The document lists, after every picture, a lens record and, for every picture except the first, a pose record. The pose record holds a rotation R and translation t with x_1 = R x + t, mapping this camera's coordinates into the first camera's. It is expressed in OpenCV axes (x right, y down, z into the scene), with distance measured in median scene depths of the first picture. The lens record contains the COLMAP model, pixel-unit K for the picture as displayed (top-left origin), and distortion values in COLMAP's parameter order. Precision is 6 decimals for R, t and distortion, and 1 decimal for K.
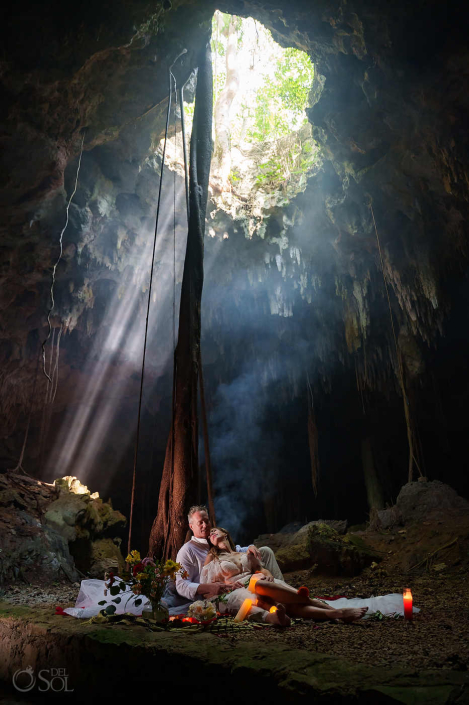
lens RADIAL K [[473.6, 0, 240.8], [0, 473.6, 350.8], [0, 0, 1]] dist [-0.177298, 0.125940]
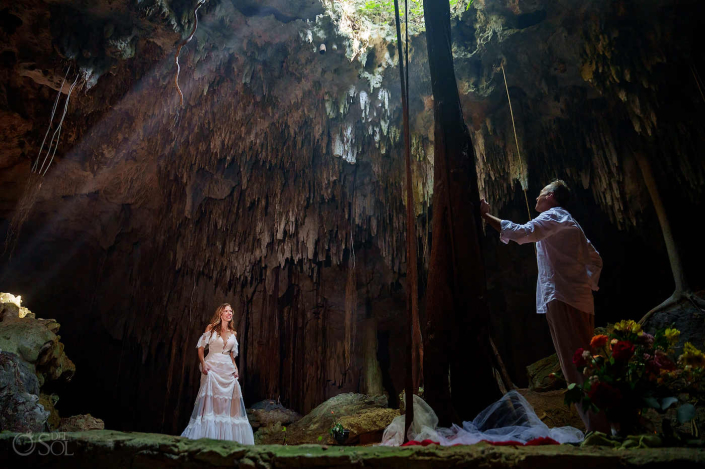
lens RADIAL K [[473.6, 0, 349.3], [0, 473.6, 237.3], [0, 0, 1]] dist [-0.177298, 0.125940]
pose [[0.870455, 0.236363, 0.431788, -0.273291], [-0.222184, 0.971393, -0.083838, 0.151702], [-0.439252, -0.022959, 0.898070, 0.215173]]
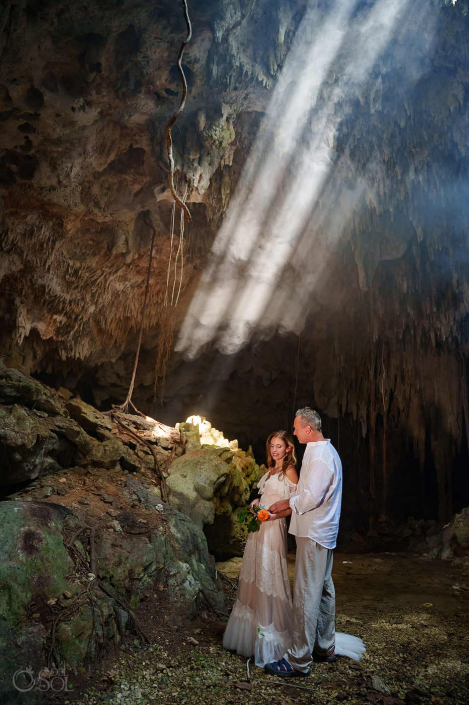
lens RADIAL K [[473.6, 0, 240.8], [0, 473.6, 350.8], [0, 0, 1]] dist [-0.177298, 0.125940]
pose [[0.975017, 0.026541, -0.220539, -0.176354], [0.007508, 0.988331, 0.152134, 0.074758], [0.222003, -0.149989, 0.963441, 0.386332]]
